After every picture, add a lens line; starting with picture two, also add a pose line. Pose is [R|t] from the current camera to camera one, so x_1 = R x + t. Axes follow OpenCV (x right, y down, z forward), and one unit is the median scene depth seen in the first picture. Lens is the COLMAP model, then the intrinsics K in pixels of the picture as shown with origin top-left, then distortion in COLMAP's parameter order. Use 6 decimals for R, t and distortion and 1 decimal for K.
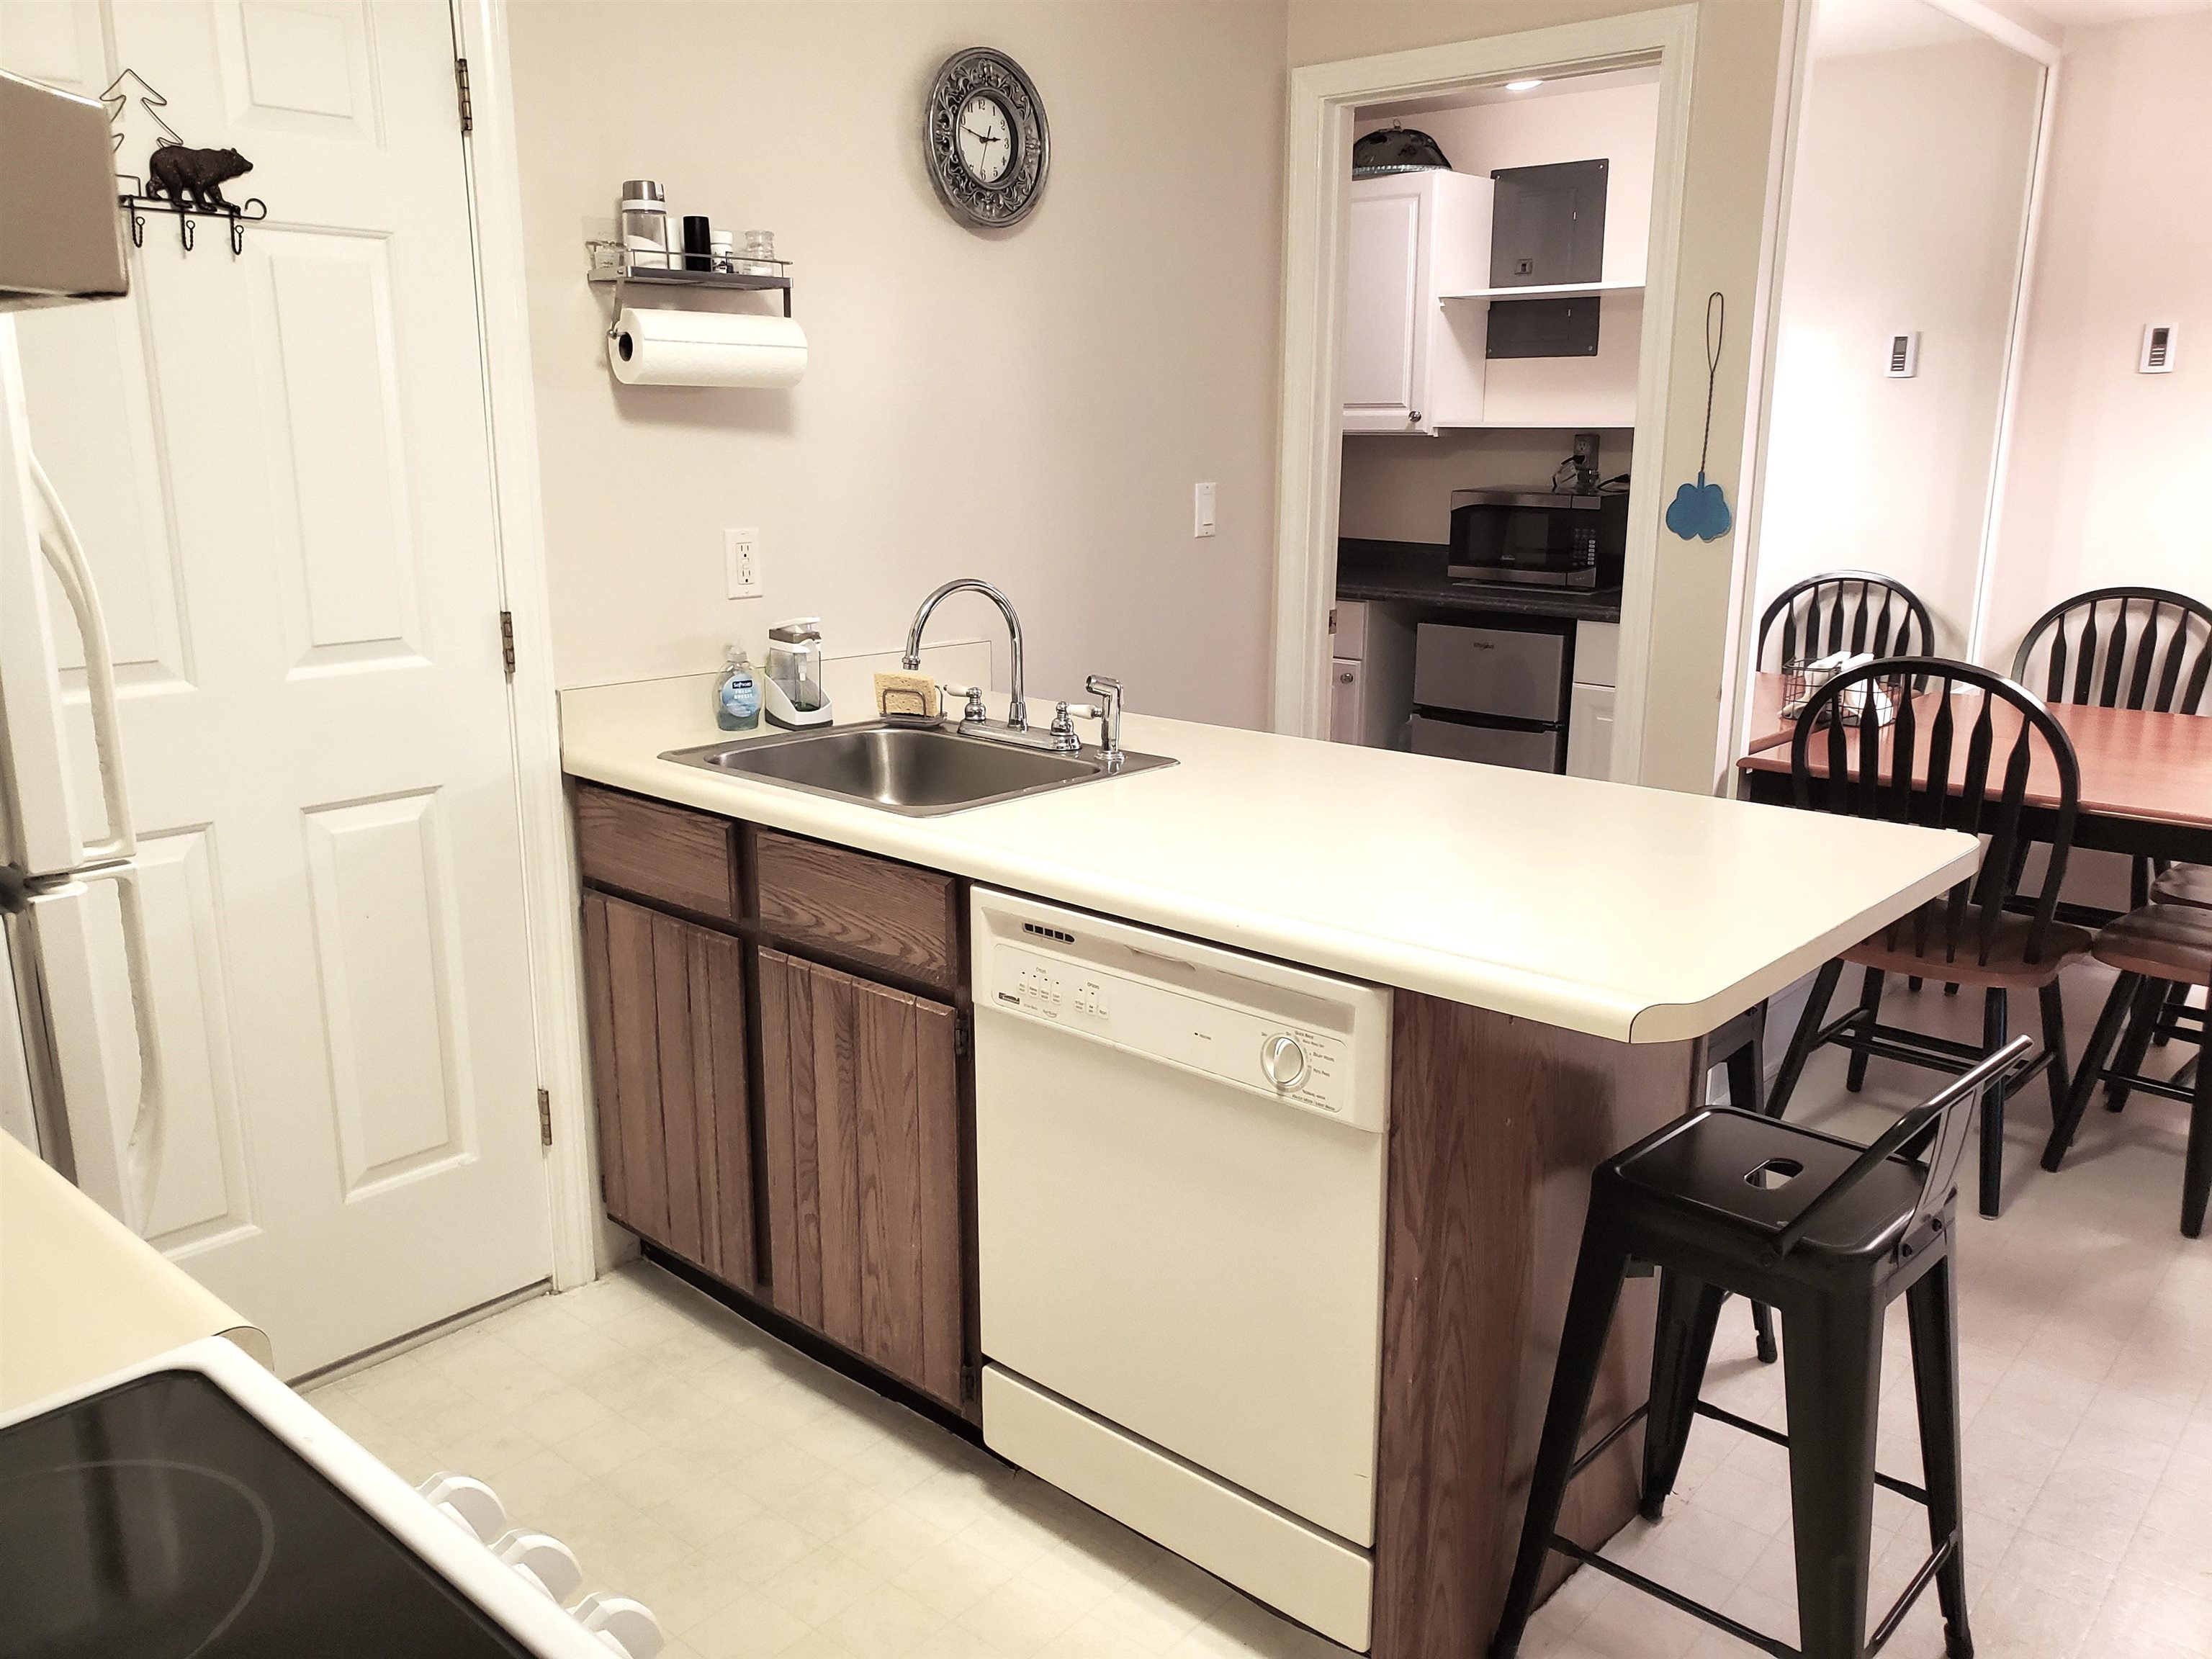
lens RADIAL K [[1737.4, 0, 1103.4], [0, 1737.4, 829.1], [0, 0, 1]] dist [0.039943, -0.026128]
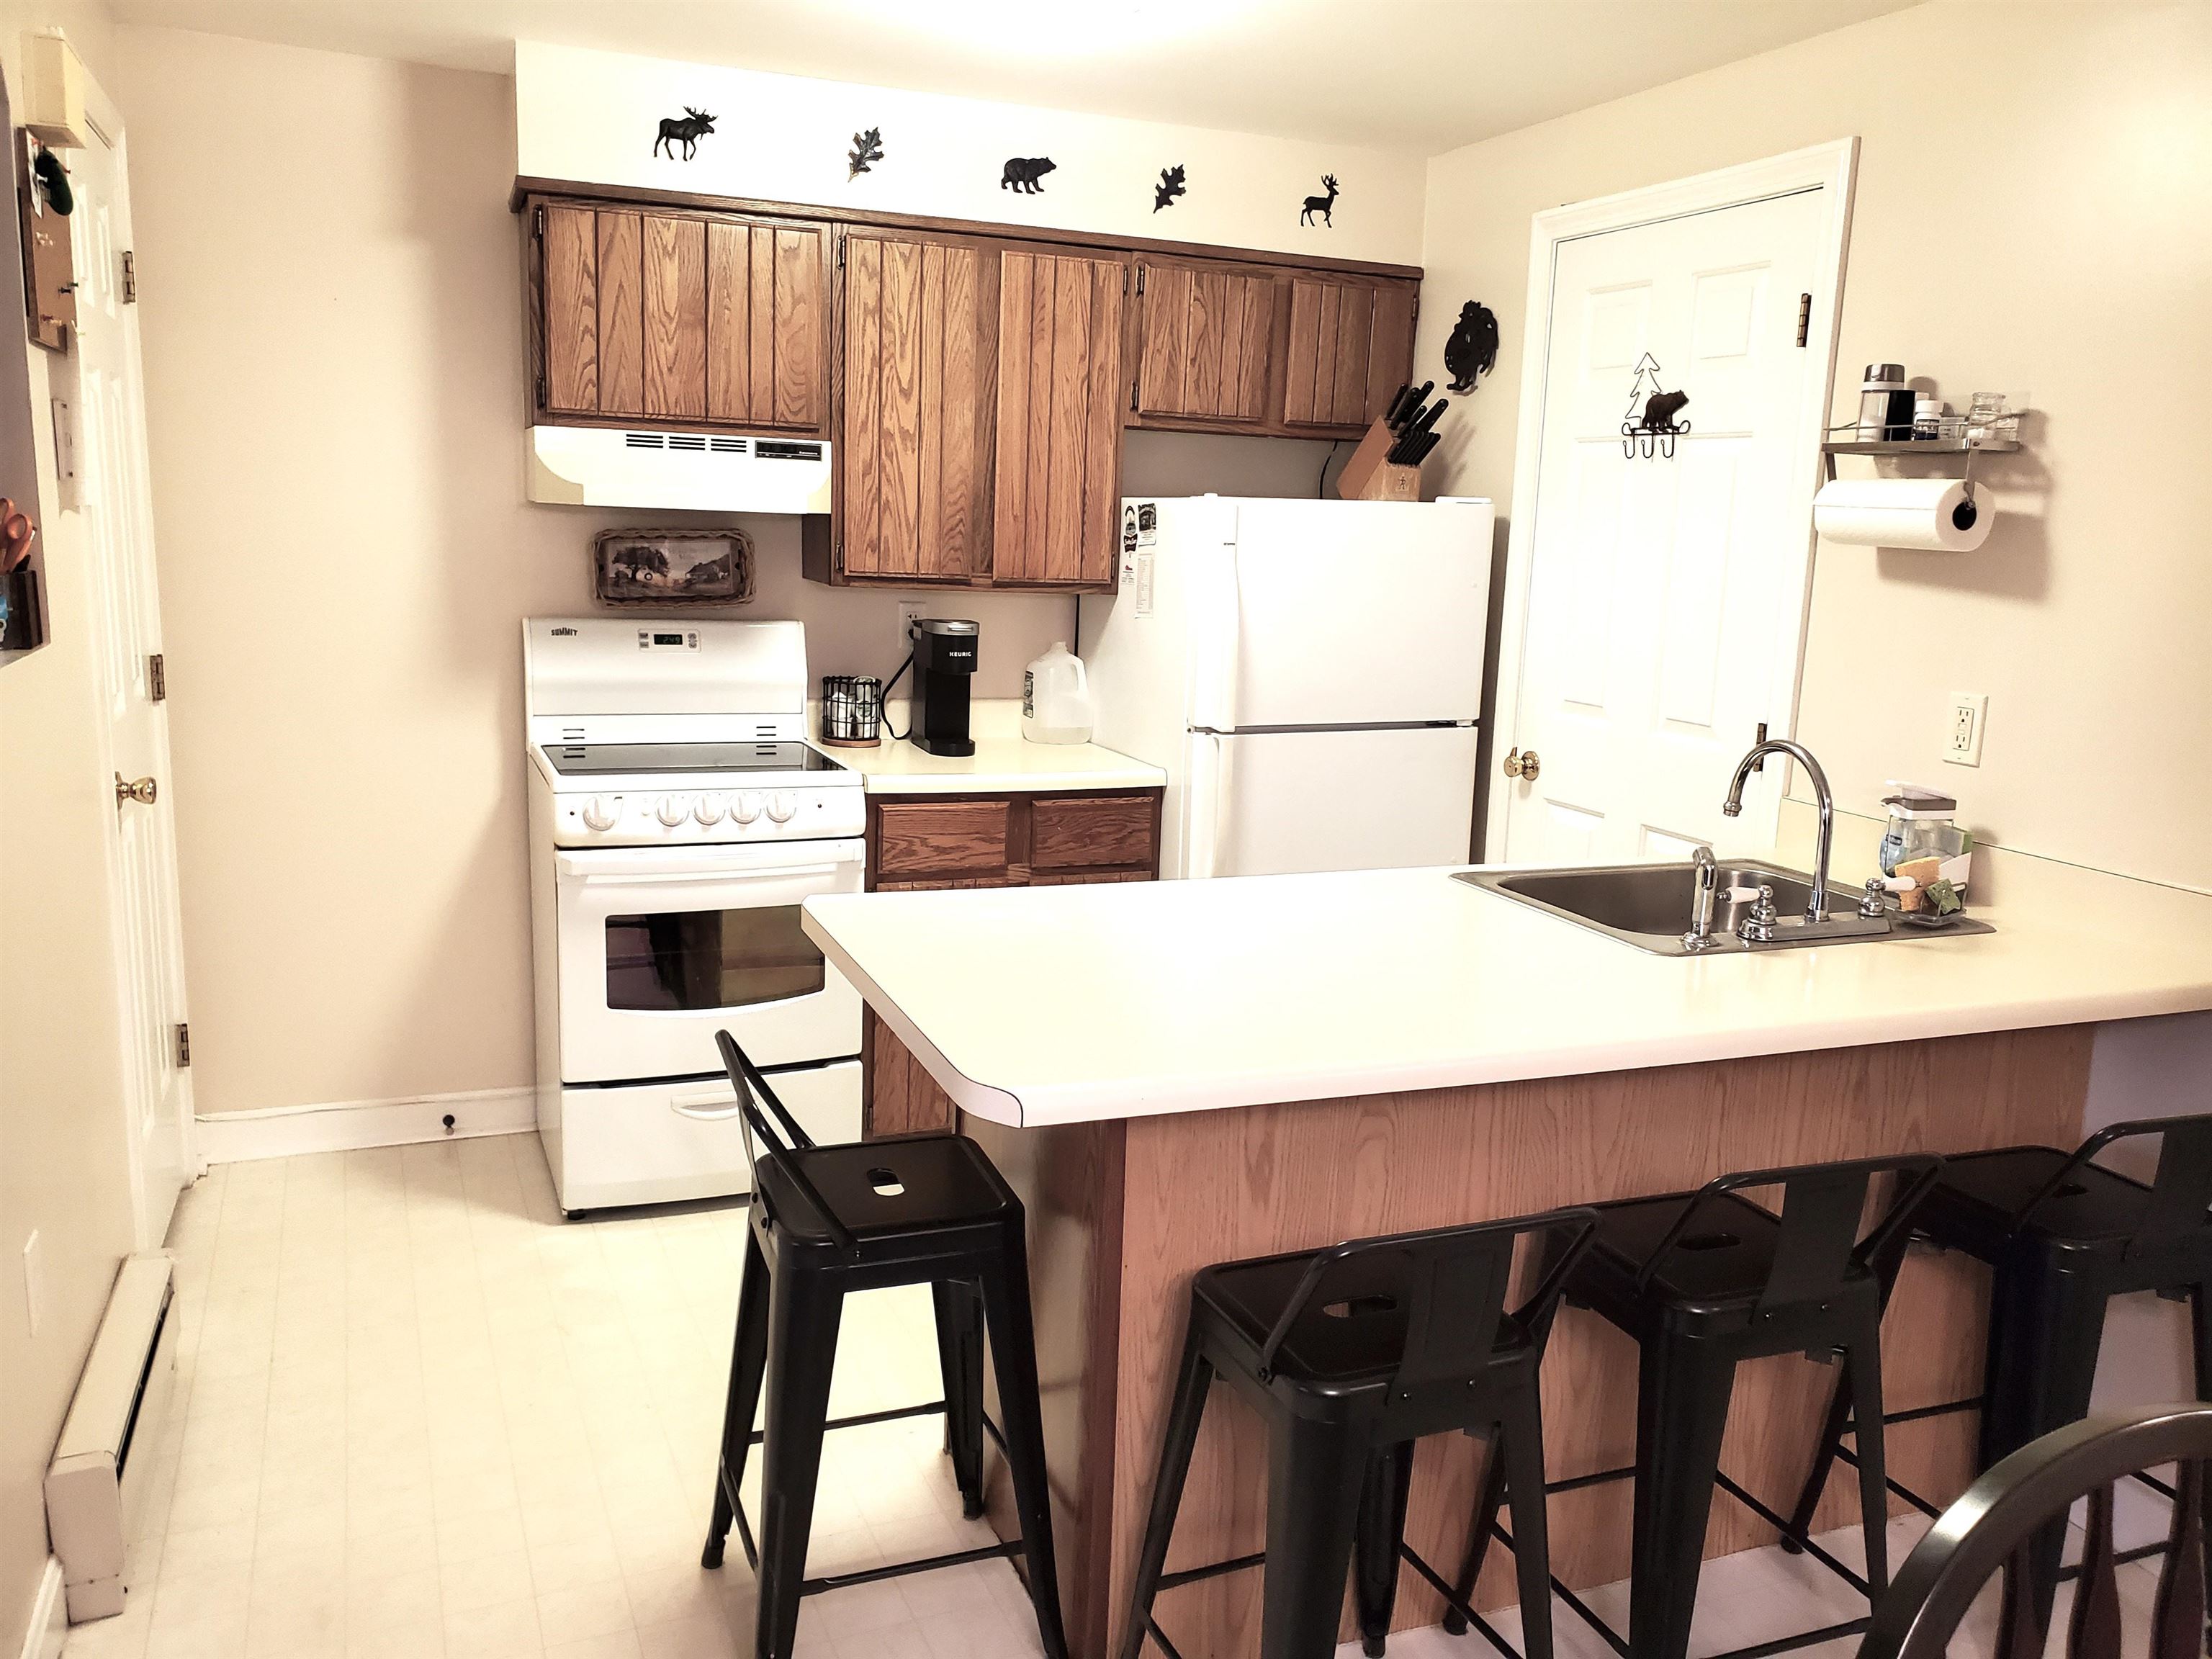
lens RADIAL K [[1737.4, 0, 1105.9], [0, 1737.4, 828.2], [0, 0, 1]] dist [0.039943, -0.026128]
pose [[-0.437263, 0.142923, -0.887904, 0.670775], [-0.252950, 0.927890, 0.273929, -0.189788], [0.863028, 0.344374, -0.369580, 0.742103]]
